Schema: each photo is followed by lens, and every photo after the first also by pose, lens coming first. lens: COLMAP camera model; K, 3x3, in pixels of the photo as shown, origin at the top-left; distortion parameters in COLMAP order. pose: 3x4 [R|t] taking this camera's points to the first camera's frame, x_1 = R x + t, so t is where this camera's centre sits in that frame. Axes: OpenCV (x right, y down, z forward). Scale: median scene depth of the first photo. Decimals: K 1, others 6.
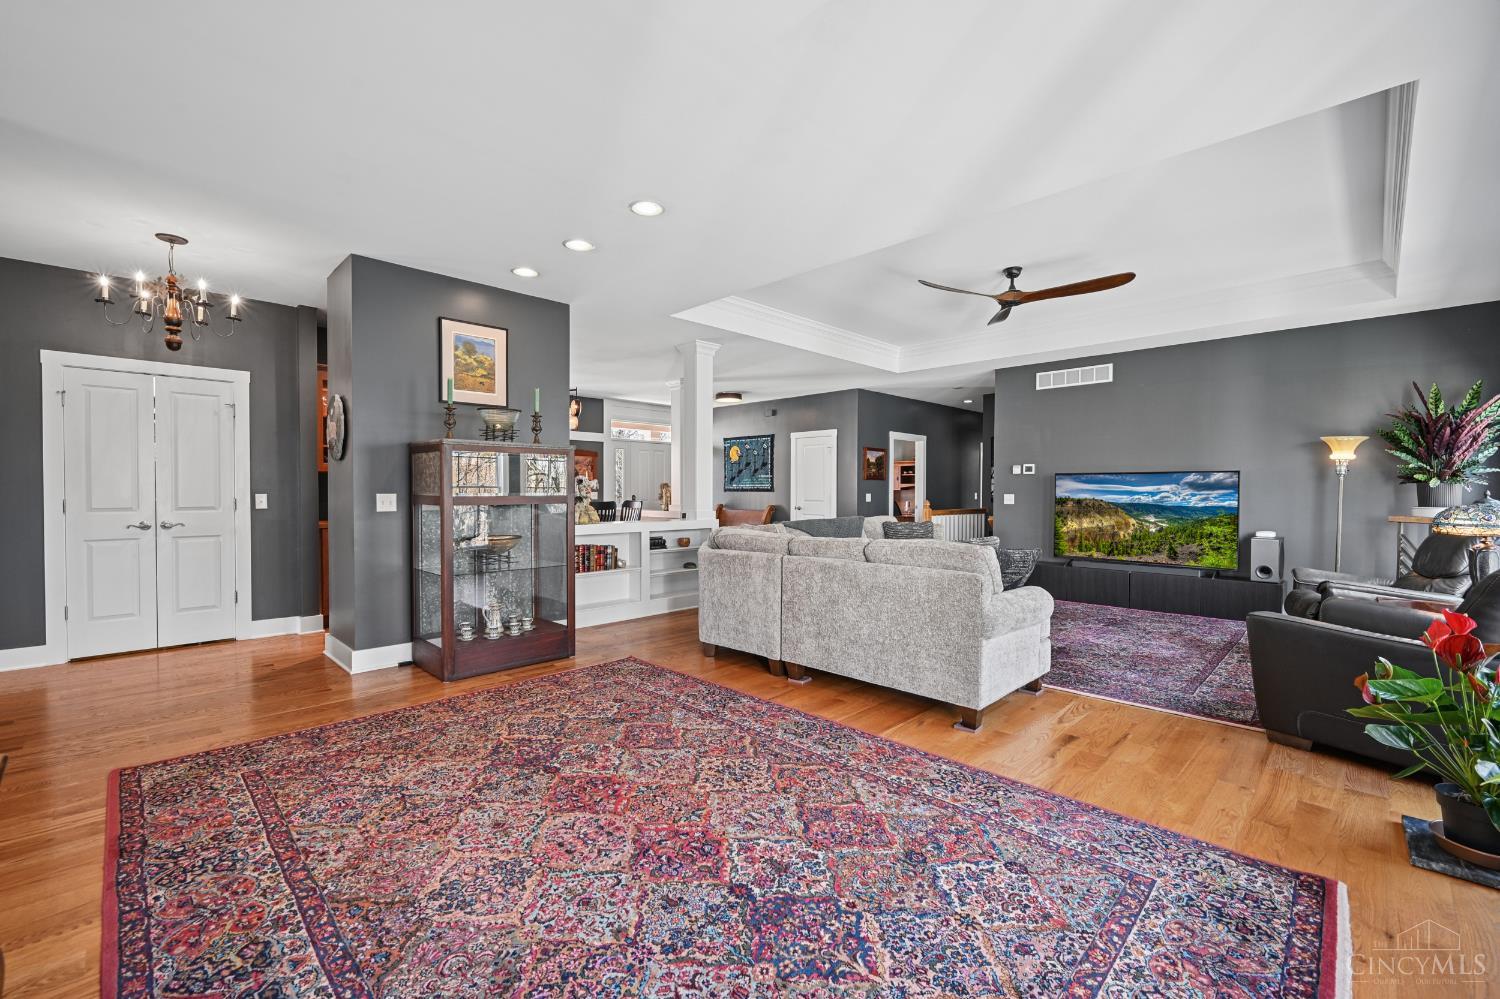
lens RADIAL K [[635.9, 0, 749.4], [0, 635.9, 502.9], [0, 0, 1]] dist [0.005044, 0.003030]
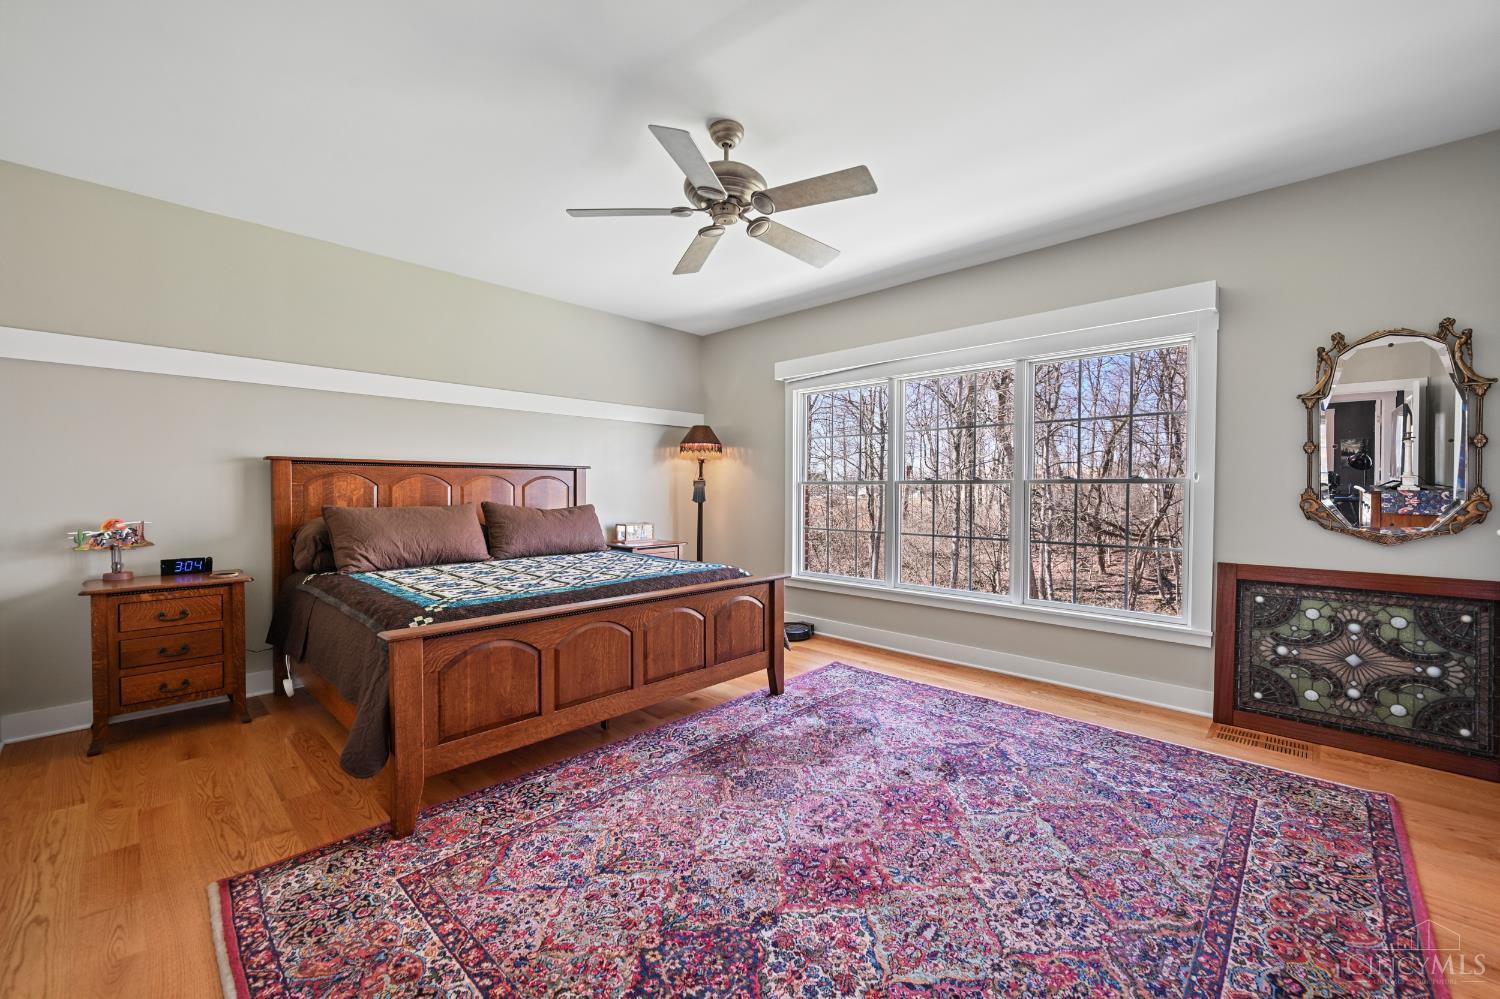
lens RADIAL K [[586.2, 0, 744.3], [0, 586.2, 500.9], [0, 0, 1]] dist [0.000176, 0.000485]
pose [[0.025369, 0.012116, -0.999605, 0.606244], [-0.022604, 0.999678, 0.011543, -0.012900], [0.999423, 0.022303, 0.025635, 0.673272]]
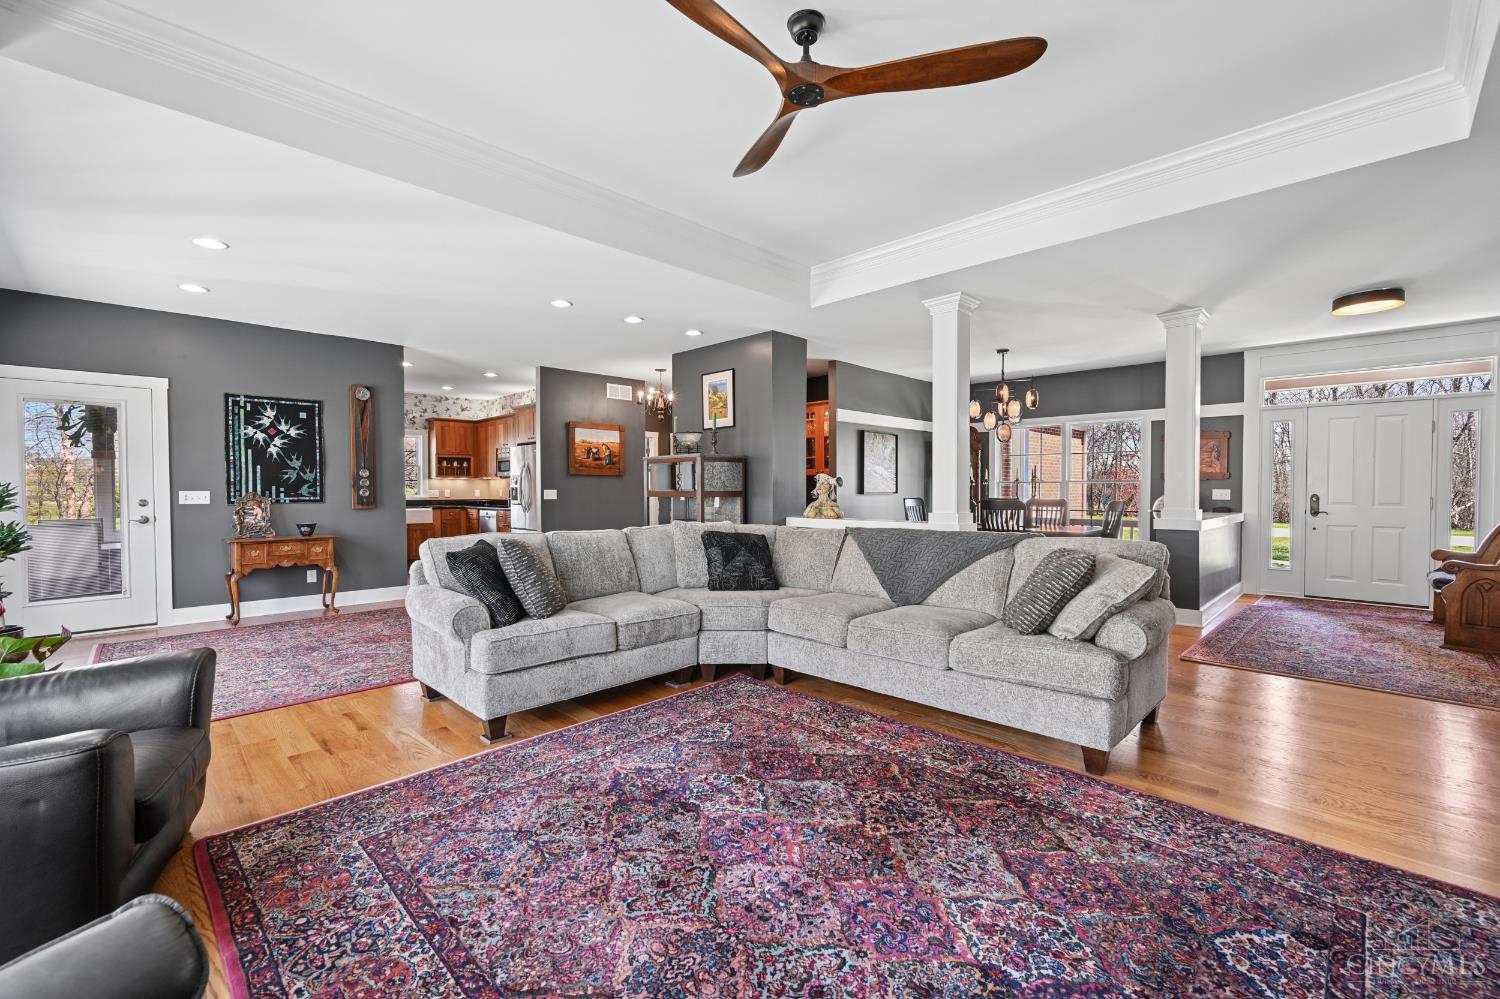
lens RADIAL K [[635.9, 0, 749.7], [0, 635.9, 490.8], [0, 0, 1]] dist [0.005044, 0.003030]
pose [[0.999965, -0.008066, 0.002115, -0.237183], [0.008095, 0.999874, -0.013671, -0.005892], [-0.002004, 0.013688, 0.999904, 0.119043]]
